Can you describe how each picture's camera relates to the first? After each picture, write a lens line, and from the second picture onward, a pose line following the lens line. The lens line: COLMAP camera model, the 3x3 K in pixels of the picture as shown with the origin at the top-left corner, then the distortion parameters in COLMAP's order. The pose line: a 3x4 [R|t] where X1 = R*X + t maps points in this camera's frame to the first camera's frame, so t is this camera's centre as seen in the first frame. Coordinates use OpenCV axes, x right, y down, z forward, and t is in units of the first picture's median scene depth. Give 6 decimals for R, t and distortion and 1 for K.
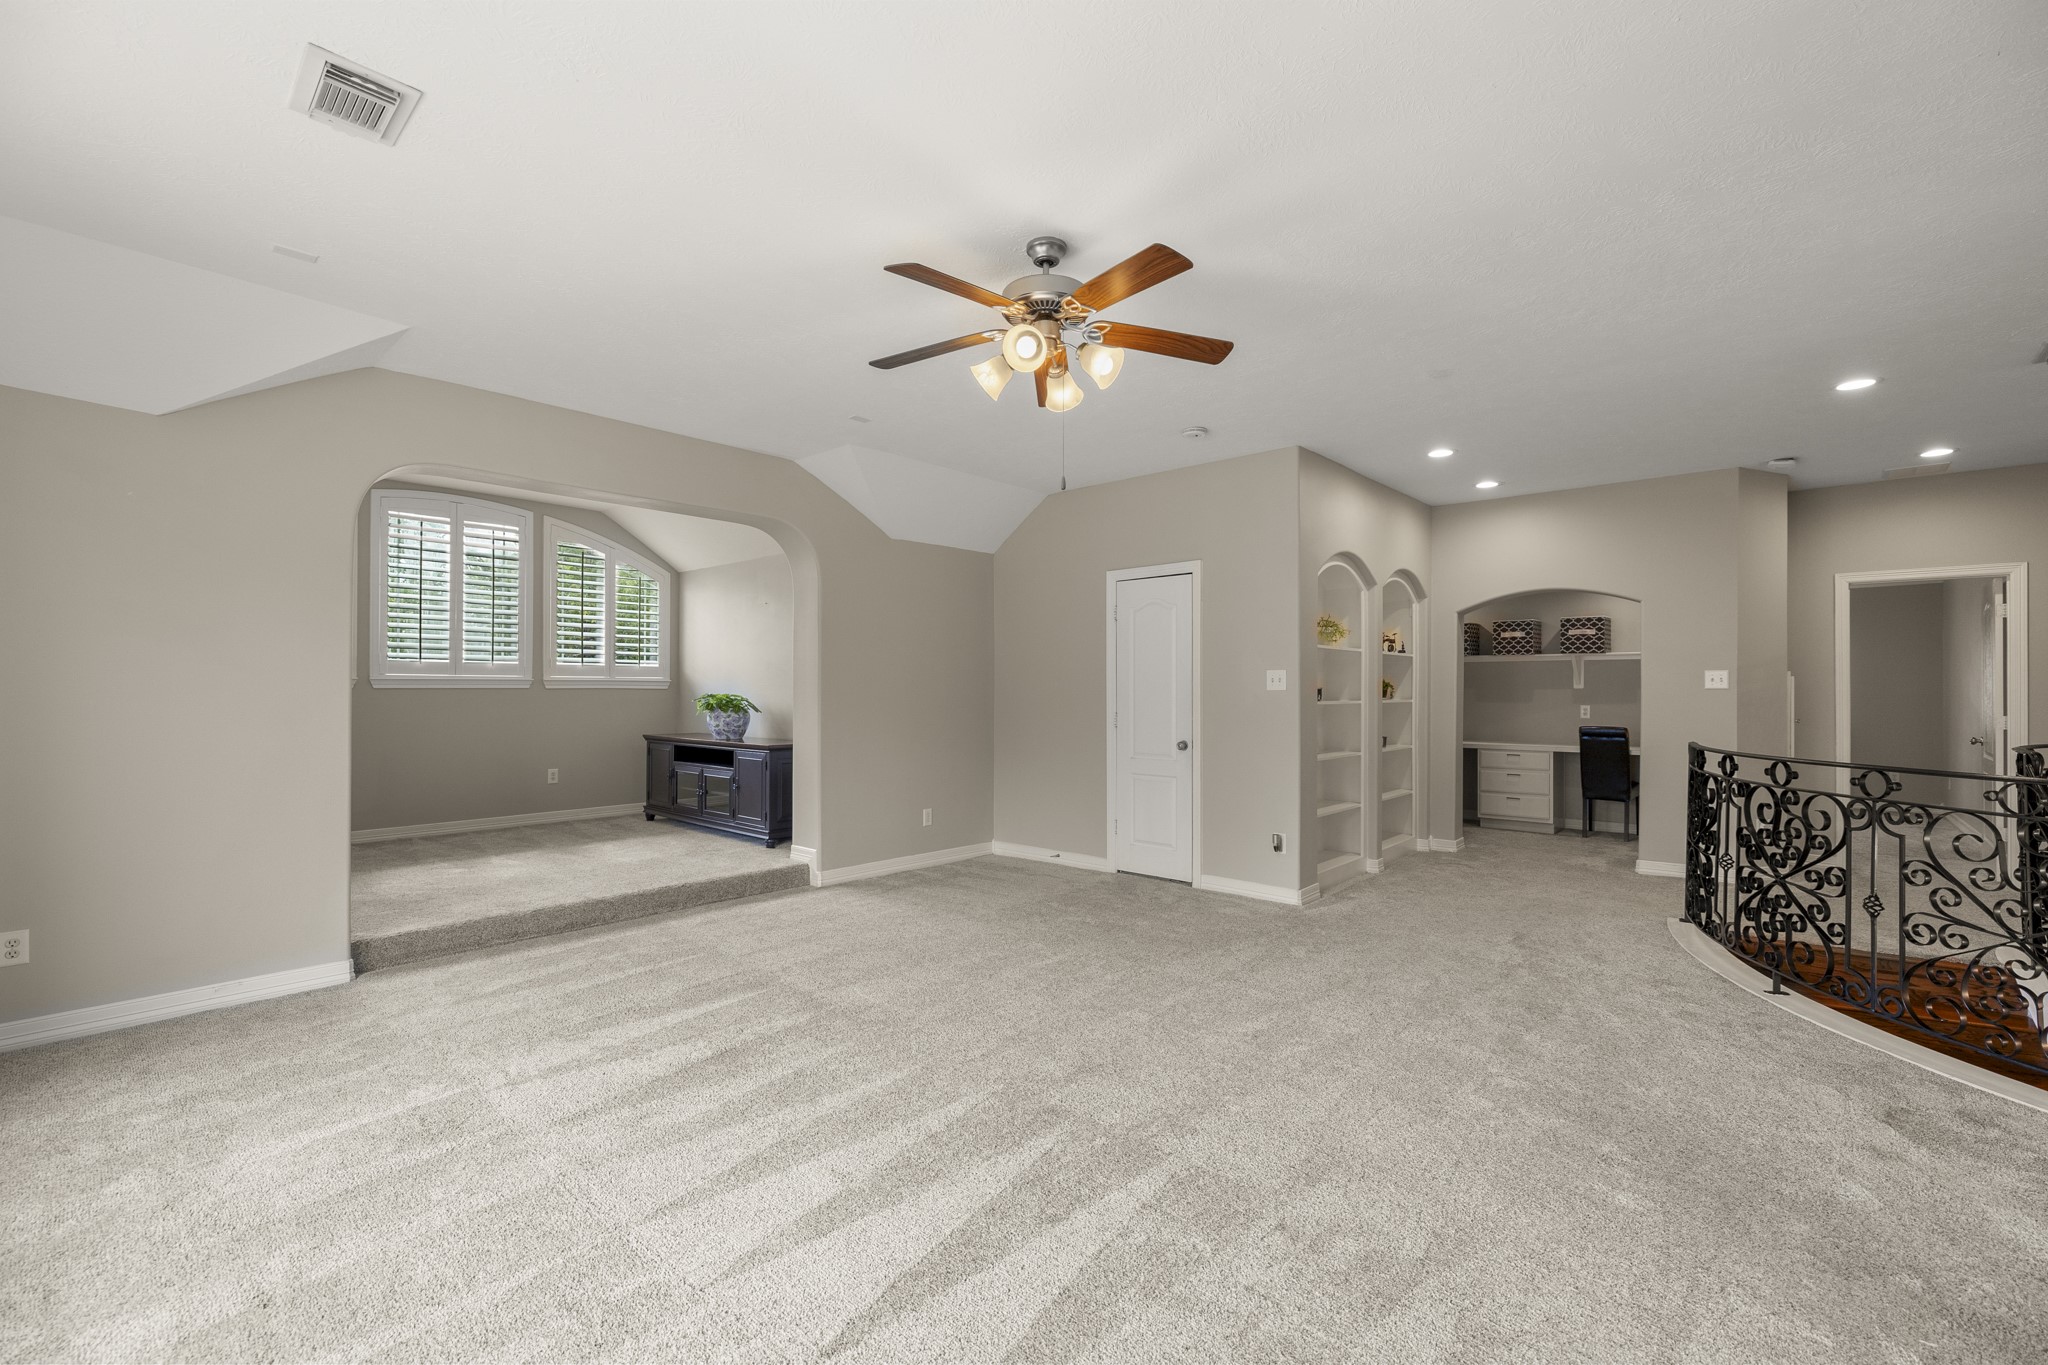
lens RADIAL K [[873.6, 0, 1024.0], [0, 873.6, 682.5], [0, 0, 1]] dist [0.000488, 0.000309]
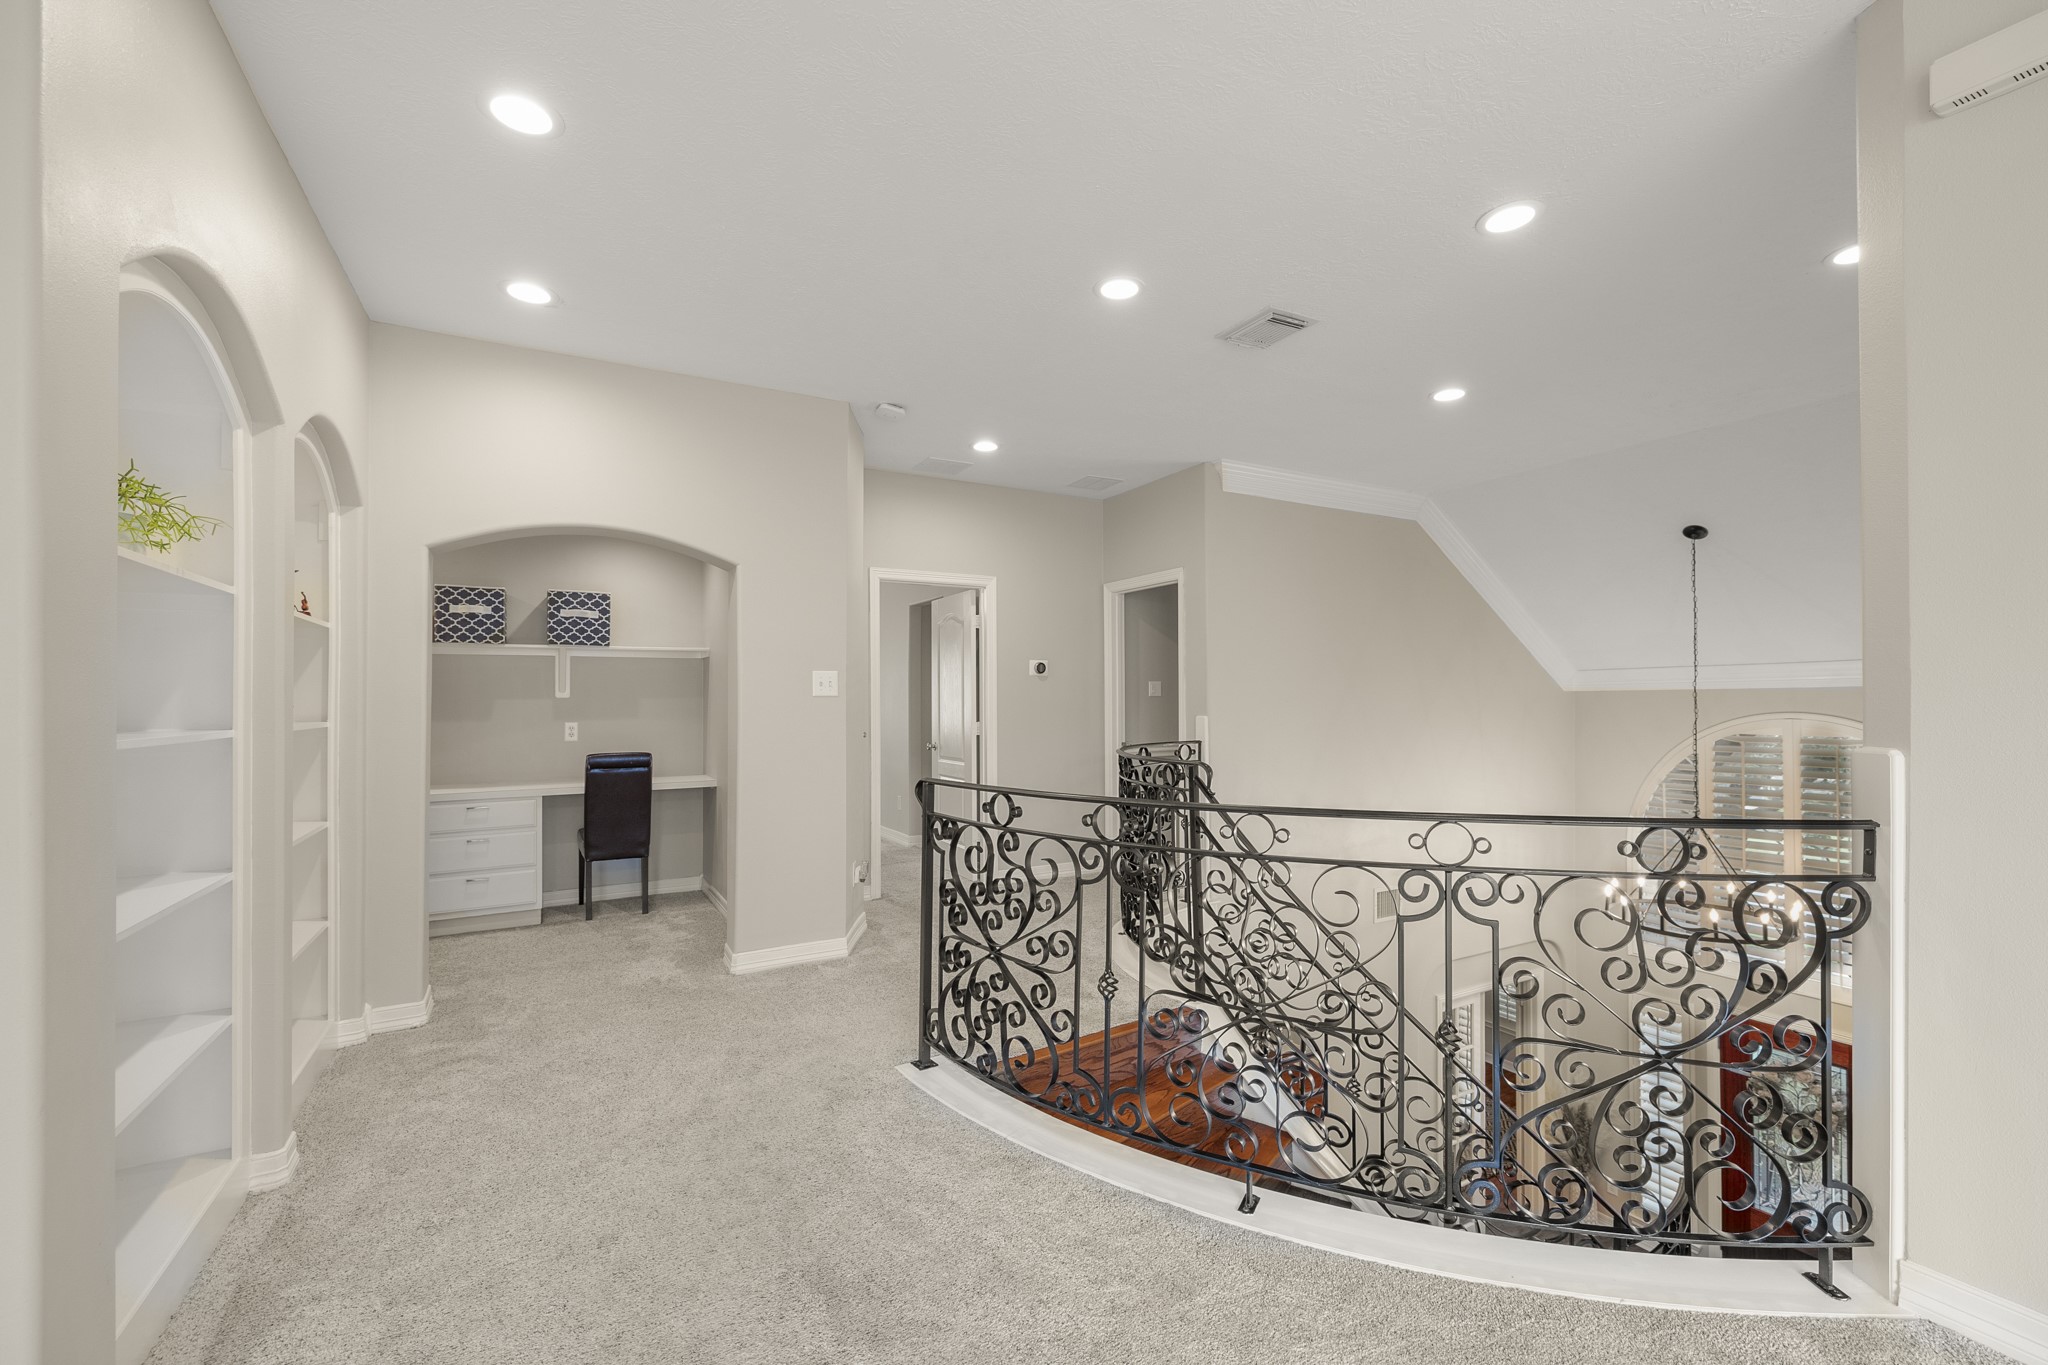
lens RADIAL K [[866.7, 0, 1032.3], [0, 866.7, 695.0], [0, 0, 1]] dist [0.000456, 0.000534]
pose [[0.331069, 0.000195, 0.943607, 0.128837], [-0.001444, 0.999999, 0.000300, 0.004560], [-0.943606, -0.001461, 0.331069, 0.469727]]
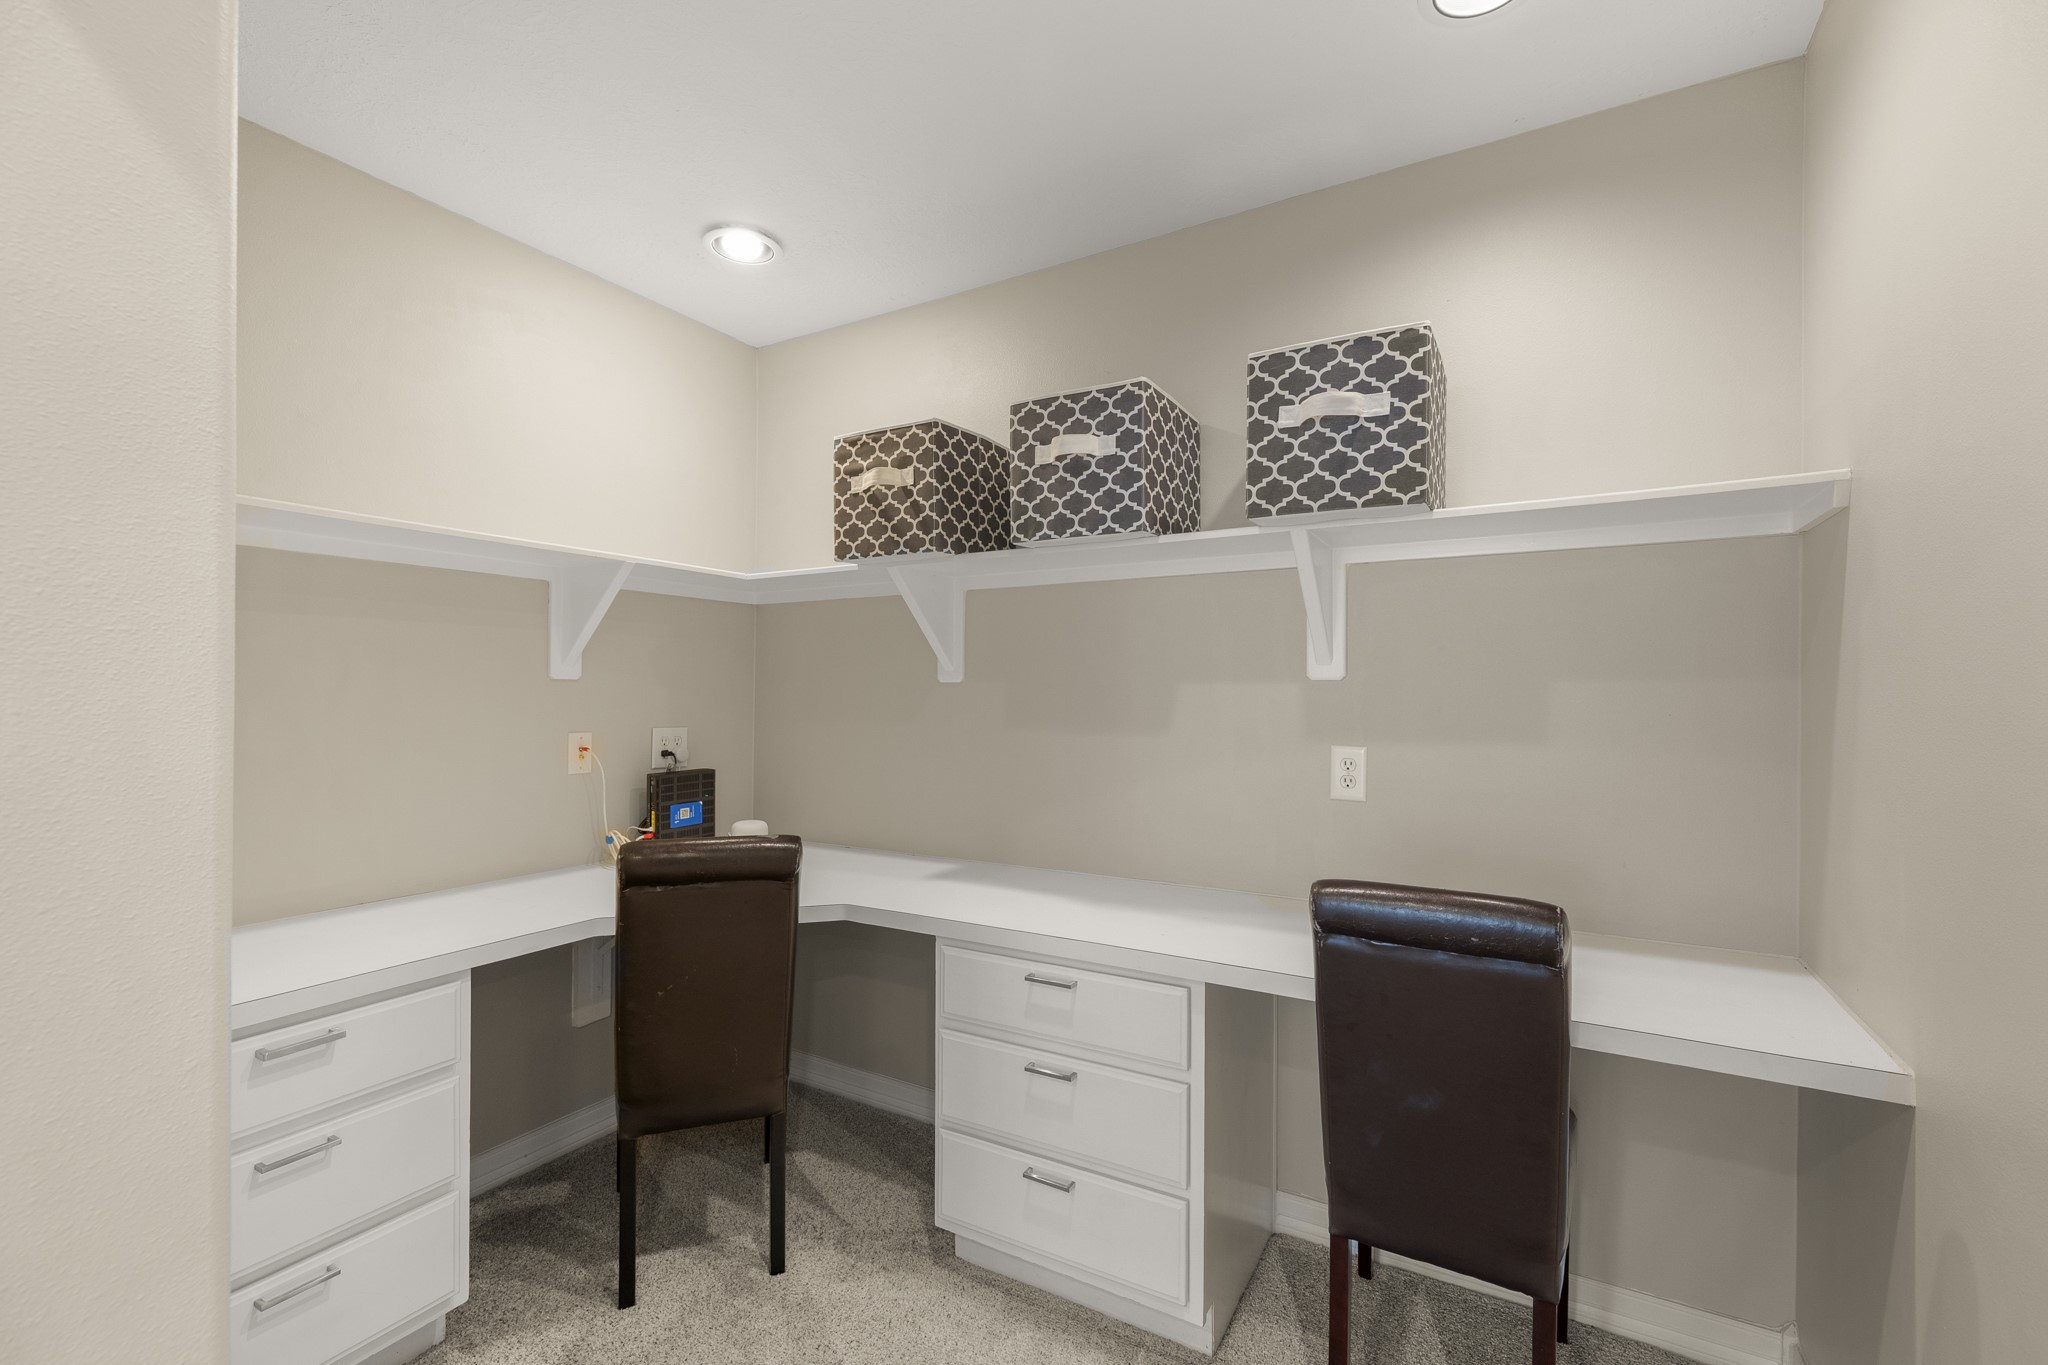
lens RADIAL K [[866.7, 0, 1032.3], [0, 866.7, 695.0], [0, 0, 1]] dist [0.000456, 0.000534]
pose [[0.980388, 0.002209, 0.197067, 0.549232], [-0.003333, 0.999980, 0.005377, 0.011409], [-0.197051, -0.005928, 0.980375, 0.843855]]
